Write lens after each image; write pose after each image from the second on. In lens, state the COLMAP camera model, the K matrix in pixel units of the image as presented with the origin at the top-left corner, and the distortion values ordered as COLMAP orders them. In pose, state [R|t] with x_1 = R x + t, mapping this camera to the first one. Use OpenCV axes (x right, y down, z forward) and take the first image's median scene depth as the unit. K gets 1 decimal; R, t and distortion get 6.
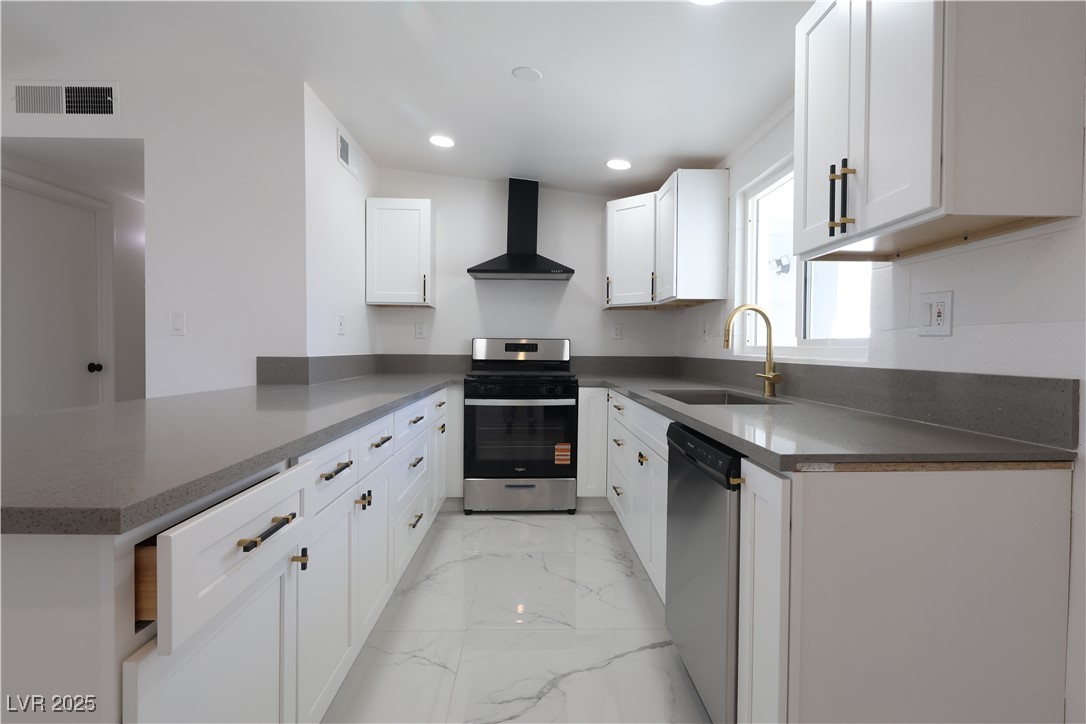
lens RADIAL K [[530.2, 0, 541.2], [0, 530.2, 364.2], [0, 0, 1]] dist [-0.000201, 0.001241]
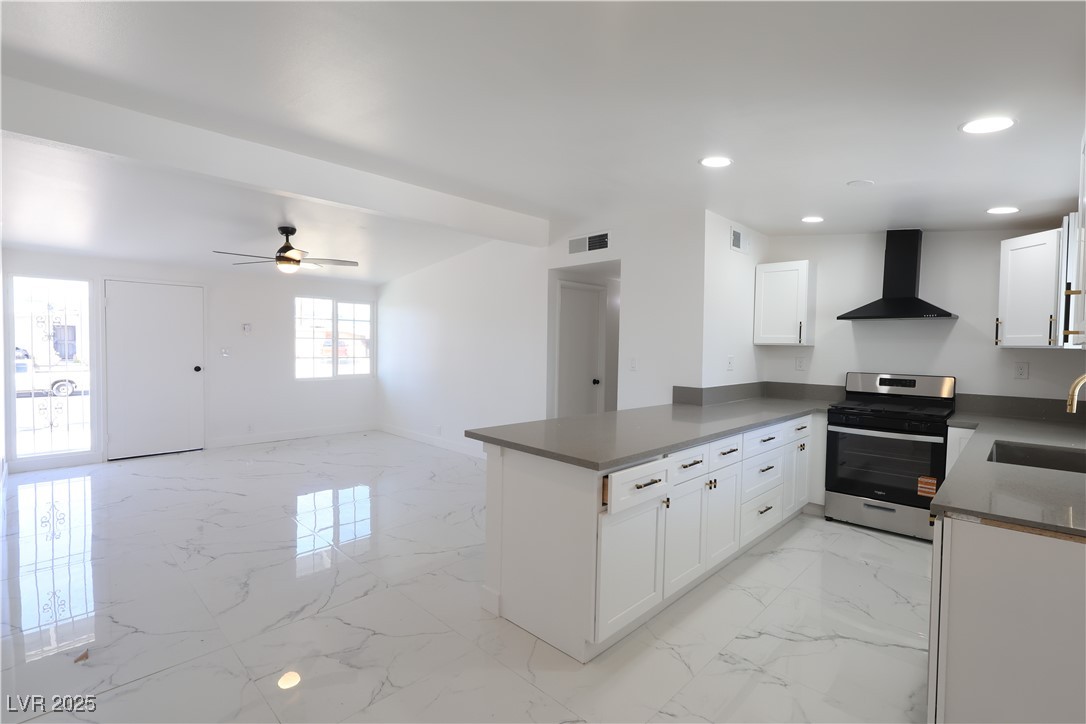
lens RADIAL K [[515.7, 0, 536.7], [0, 515.7, 357.9], [0, 0, 1]] dist [-0.017040, 0.000145]
pose [[0.684688, 0.027531, -0.728316, 0.260769], [-0.030546, 0.999492, 0.009065, -0.082350], [0.728196, 0.016041, 0.685181, -0.308100]]
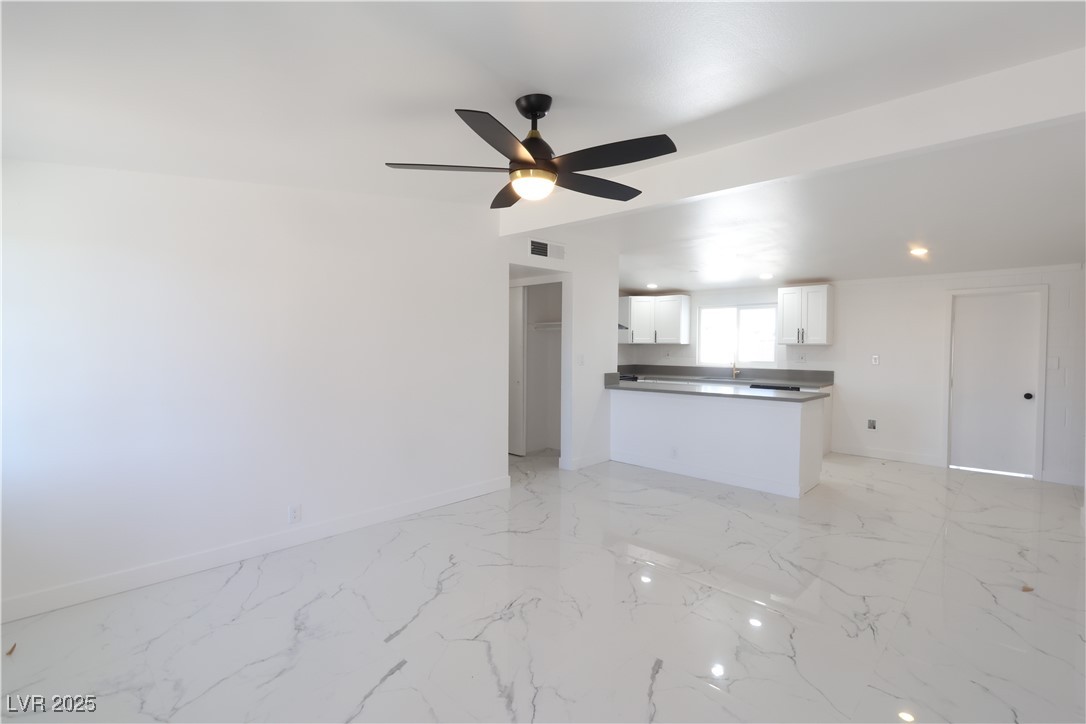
lens RADIAL K [[515.7, 0, 543.8], [0, 515.7, 361.1], [0, 0, 1]] dist [-0.017040, 0.000145]
pose [[0.720517, -0.030020, 0.692787, -1.765423], [0.028989, 0.999493, 0.013161, -0.081238], [-0.692831, 0.010600, 0.721022, -0.322570]]
